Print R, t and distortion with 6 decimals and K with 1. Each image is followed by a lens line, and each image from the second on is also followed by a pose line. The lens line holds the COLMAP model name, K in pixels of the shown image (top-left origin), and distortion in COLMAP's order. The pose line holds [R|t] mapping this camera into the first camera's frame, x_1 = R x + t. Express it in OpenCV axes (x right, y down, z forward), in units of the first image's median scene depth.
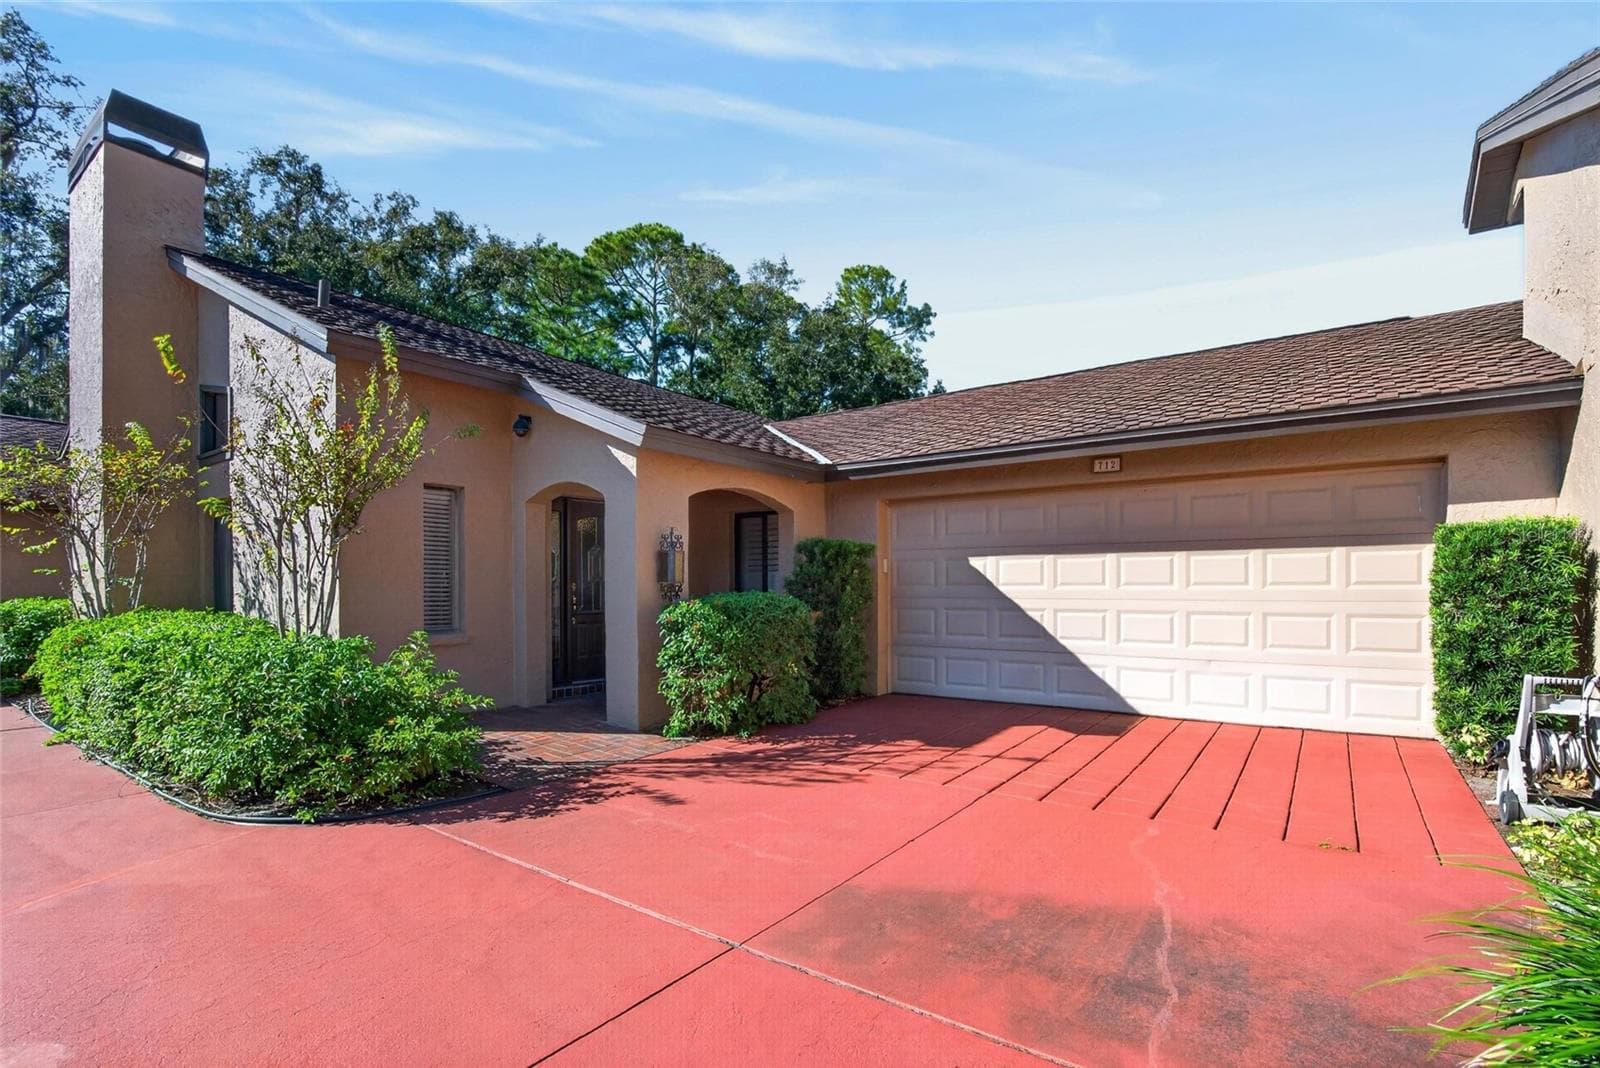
lens RADIAL K [[743.4, 0, 802.8], [0, 743.4, 586.5], [0, 0, 1]] dist [-0.032604, 0.005377]
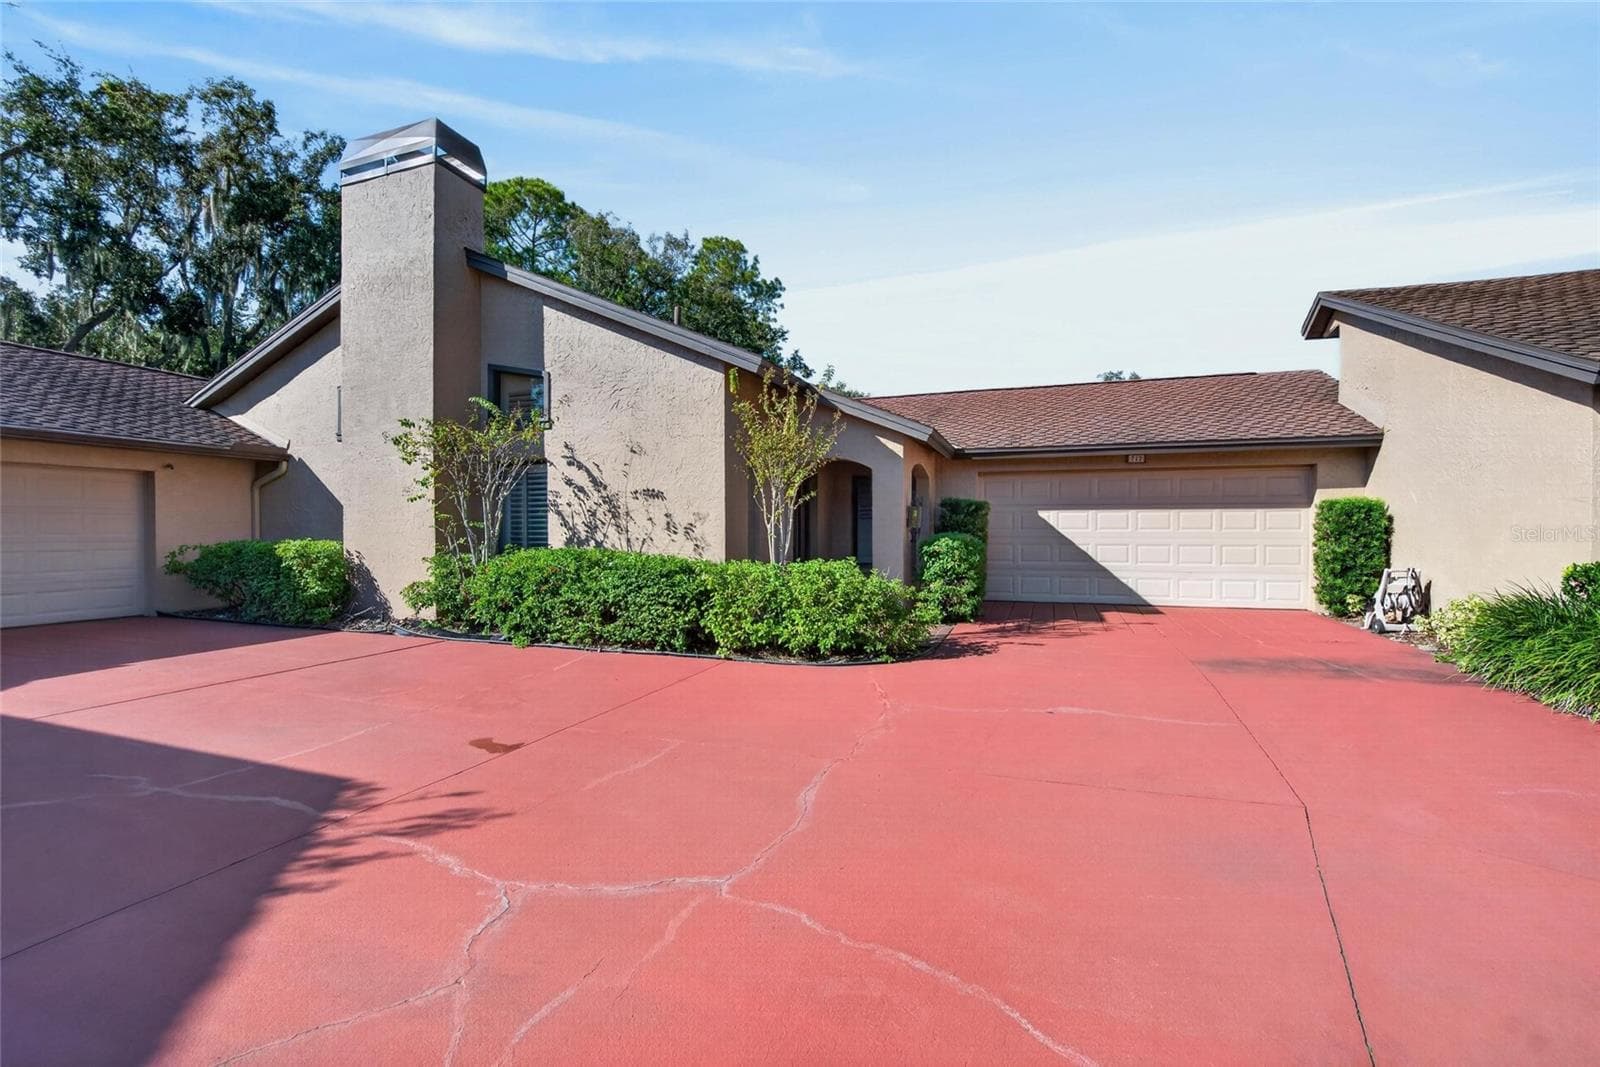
lens RADIAL K [[703.9, 0, 796.7], [0, 703.9, 539.6], [0, 0, 1]] dist [-0.029621, -0.000154]
pose [[0.960334, -0.001937, 0.278845, -0.736656], [-0.002434, 0.999880, 0.015331, -0.000825], [-0.278841, -0.015401, 0.960214, -0.307971]]
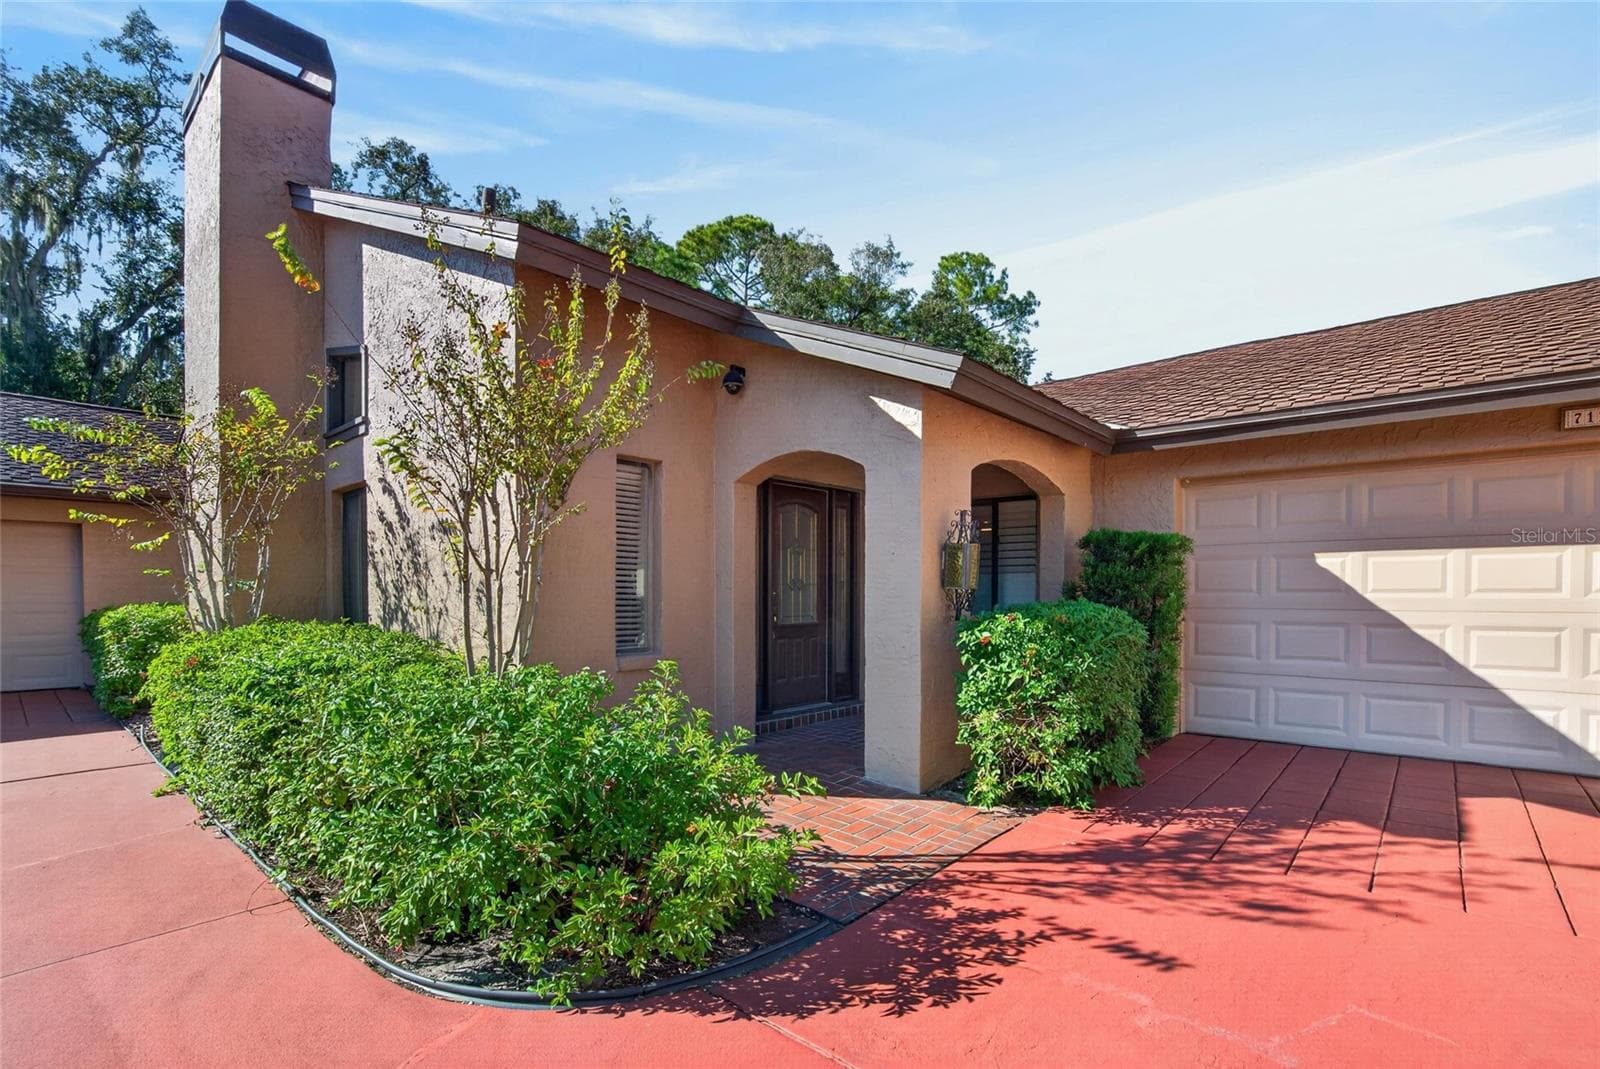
lens RADIAL K [[743.0, 0, 797.4], [0, 743.0, 603.8], [0, 0, 1]] dist [-0.034302, 0.000637]
pose [[0.995160, 0.004044, -0.098180, -0.235118], [-0.002481, 0.999868, 0.016035, -0.000236], [0.098232, -0.015714, 0.995039, 0.243799]]
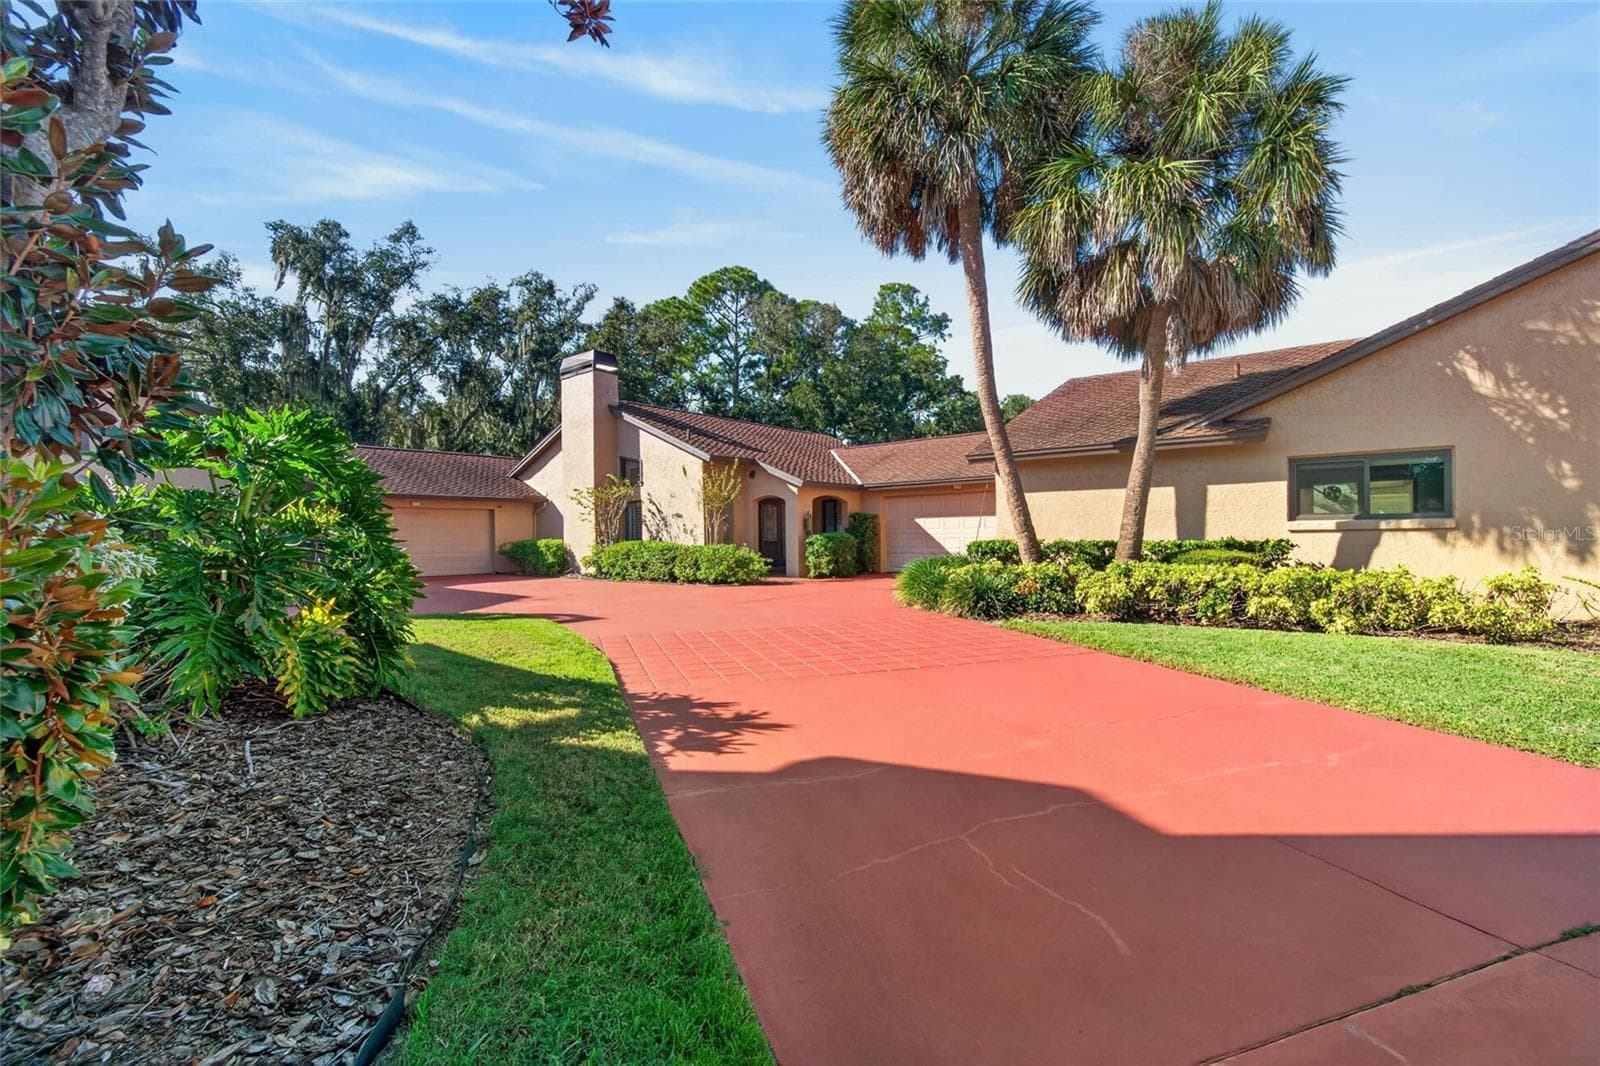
lens RADIAL K [[703.9, 0, 796.7], [0, 703.9, 539.1], [0, 0, 1]] dist [-0.029621, -0.000154]
pose [[0.997216, -0.009336, -0.073984, -0.011313], [0.009710, 0.999942, 0.004687, 0.018627], [0.073936, -0.005393, 0.997248, -1.650751]]
